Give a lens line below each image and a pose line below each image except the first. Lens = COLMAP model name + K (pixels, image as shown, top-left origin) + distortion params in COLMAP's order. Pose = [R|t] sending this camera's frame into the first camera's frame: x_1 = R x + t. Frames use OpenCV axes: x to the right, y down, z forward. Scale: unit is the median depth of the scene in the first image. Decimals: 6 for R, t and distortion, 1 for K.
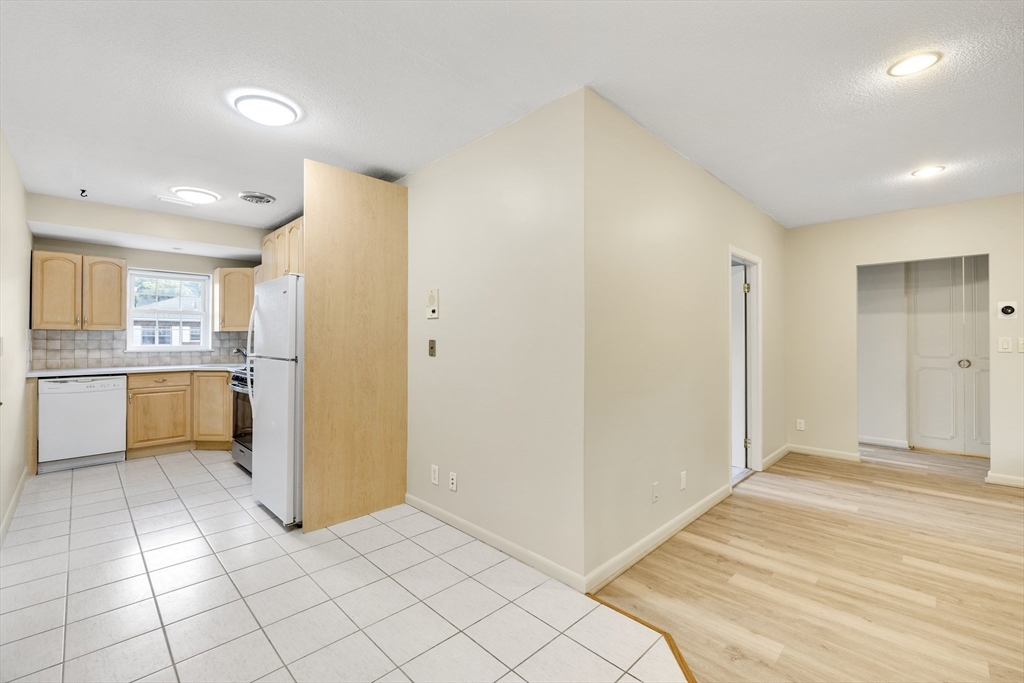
lens RADIAL K [[434.1, 0, 521.3], [0, 434.1, 336.2], [0, 0, 1]] dist [-0.004092, 0.001000]
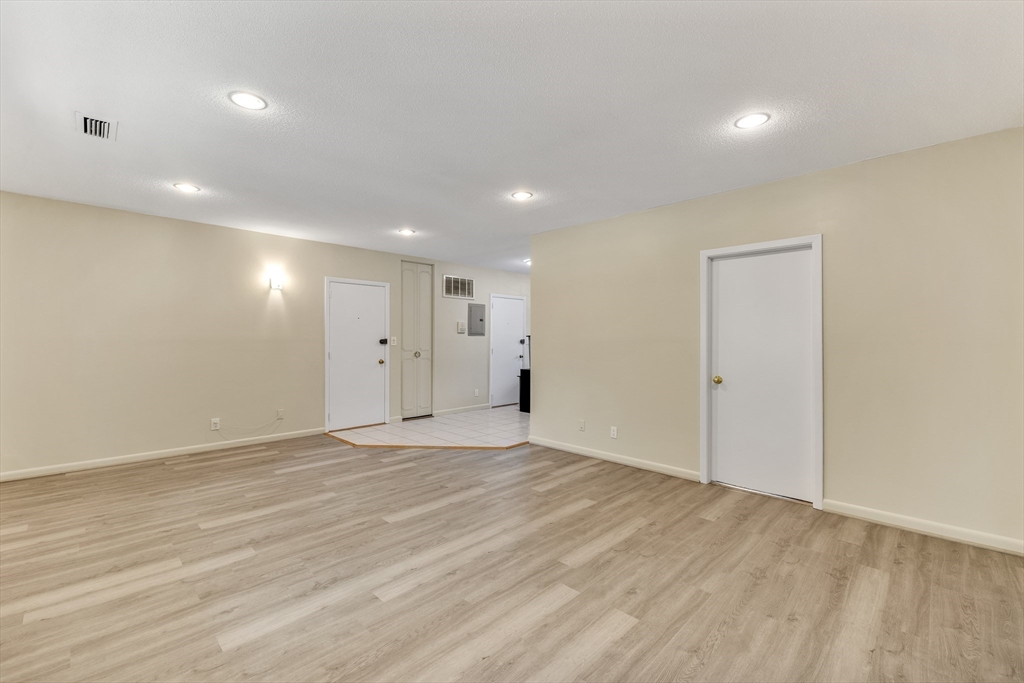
lens RADIAL K [[434.1, 0, 469.1], [0, 434.1, 338.8], [0, 0, 1]] dist [-0.004092, 0.001000]
pose [[-0.063814, -0.000373, -0.997962, 1.324760], [0.003288, 0.999994, -0.000584, 0.004208], [0.997956, -0.003319, -0.063813, 0.413663]]
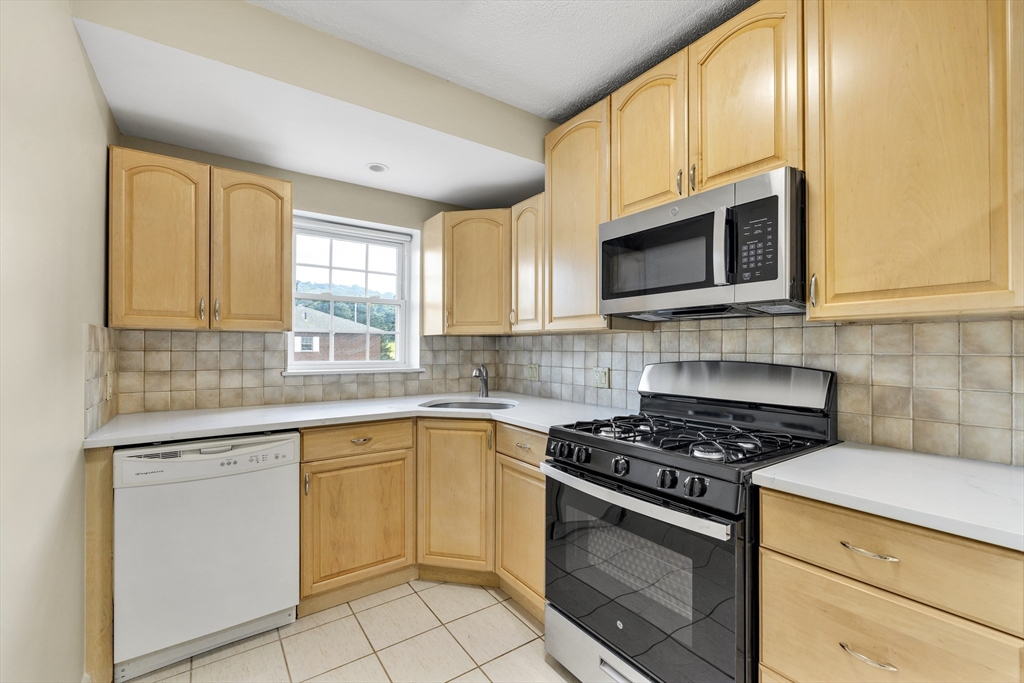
lens RADIAL K [[434.1, 0, 534.8], [0, 434.1, 346.4], [0, 0, 1]] dist [-0.004092, 0.001000]
pose [[0.989260, -0.000556, -0.146163, -0.653971], [0.000818, 0.999998, 0.001737, 0.002933], [0.146162, -0.001838, 0.989259, 0.641751]]
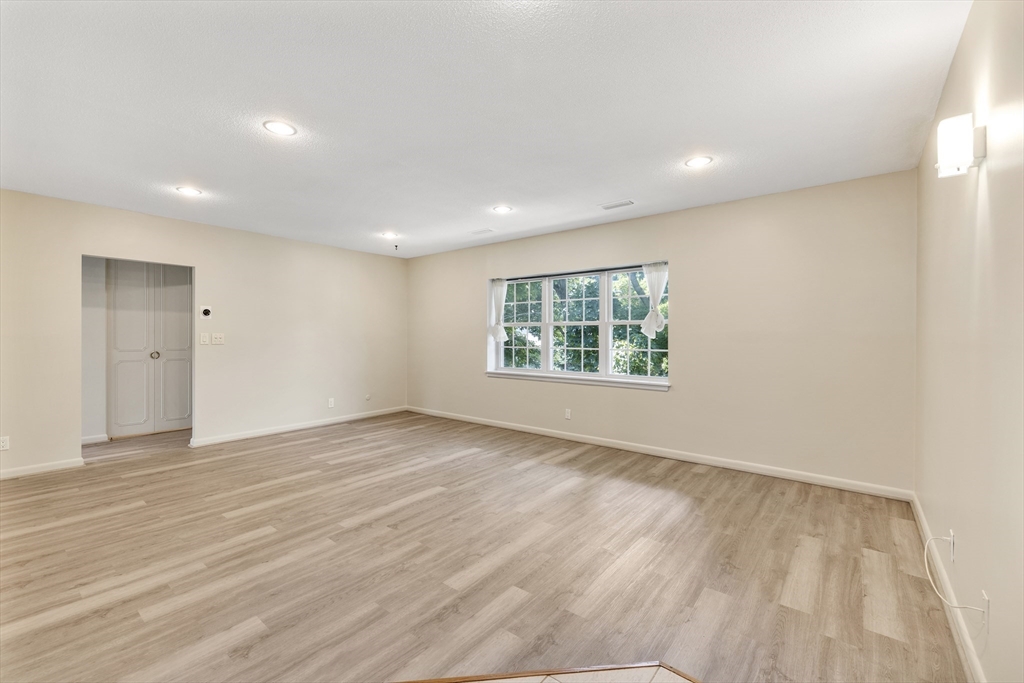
lens RADIAL K [[434.1, 0, 484.4], [0, 434.1, 341.7], [0, 0, 1]] dist [-0.004092, 0.001000]
pose [[-0.072737, -0.013300, 0.997262, -0.214810], [-0.010474, 0.999866, 0.012571, 0.002845], [-0.997296, -0.009531, -0.072867, 0.216808]]
